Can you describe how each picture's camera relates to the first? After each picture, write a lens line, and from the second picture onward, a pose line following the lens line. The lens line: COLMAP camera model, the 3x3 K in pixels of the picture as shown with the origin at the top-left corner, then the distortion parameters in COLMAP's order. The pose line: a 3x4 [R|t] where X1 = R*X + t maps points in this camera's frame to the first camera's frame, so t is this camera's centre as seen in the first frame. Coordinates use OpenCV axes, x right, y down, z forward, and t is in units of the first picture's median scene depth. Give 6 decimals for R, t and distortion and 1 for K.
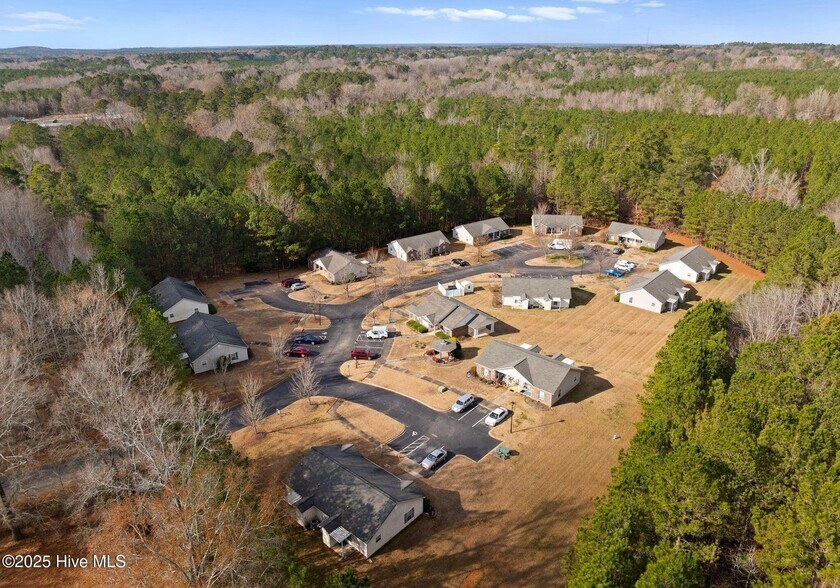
lens RADIAL K [[596.8, 0, 420.0], [0, 596.8, 294.0], [0, 0, 1]] dist [-0.060603, 0.039845]
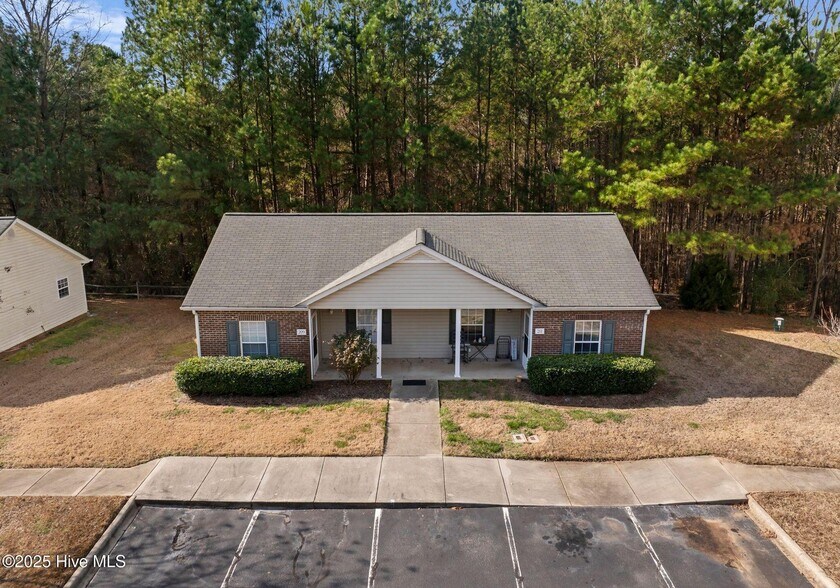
lens RADIAL K [[591.2, 0, 420.0], [0, 591.2, 294.0], [0, 0, 1]] dist [-0.048796, 0.002198]
pose [[0.807471, 0.136377, -0.573927, 0.177753], [-0.233049, 0.967516, -0.097980, -0.093569], [0.541922, 0.212869, 0.813024, 0.902022]]
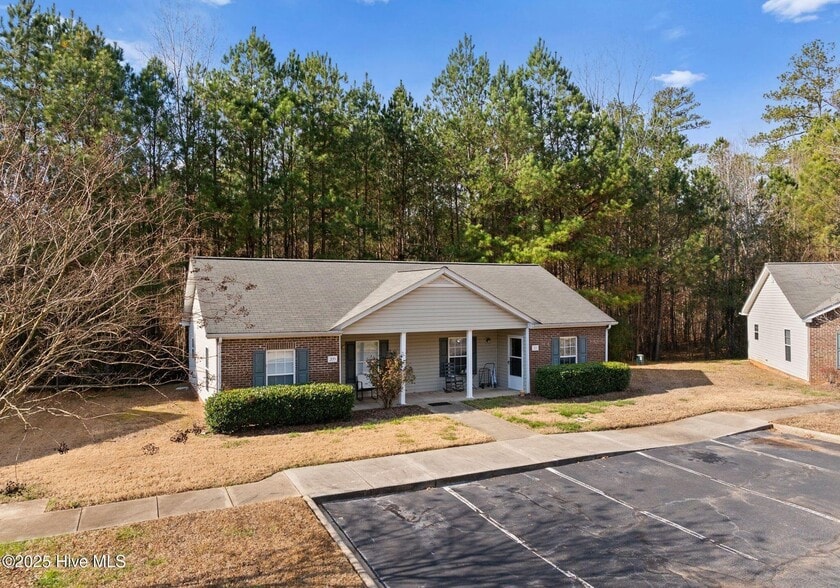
lens RADIAL K [[584.1, 0, 420.0], [0, 584.1, 294.0], [0, 0, 1]] dist [-0.033293, -0.003882]
pose [[0.983174, -0.001634, -0.182667, 0.134174], [-0.070701, 0.918624, -0.388756, -0.064865], [0.168437, 0.395129, 0.903051, 0.885613]]
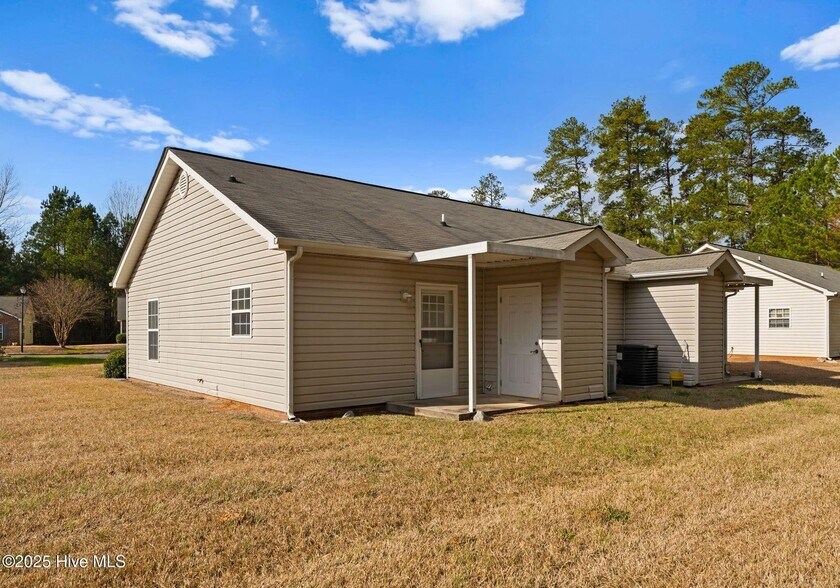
lens RADIAL K [[595.8, 0, 413.6], [0, 595.8, 328.9], [0, 0, 1]] dist [0.001616, 0.006584]
pose [[0.986041, 0.003290, -0.166471, 0.313585], [-0.067362, 0.922211, -0.380775, 0.034696], [0.152268, 0.386674, 0.909559, 0.682563]]
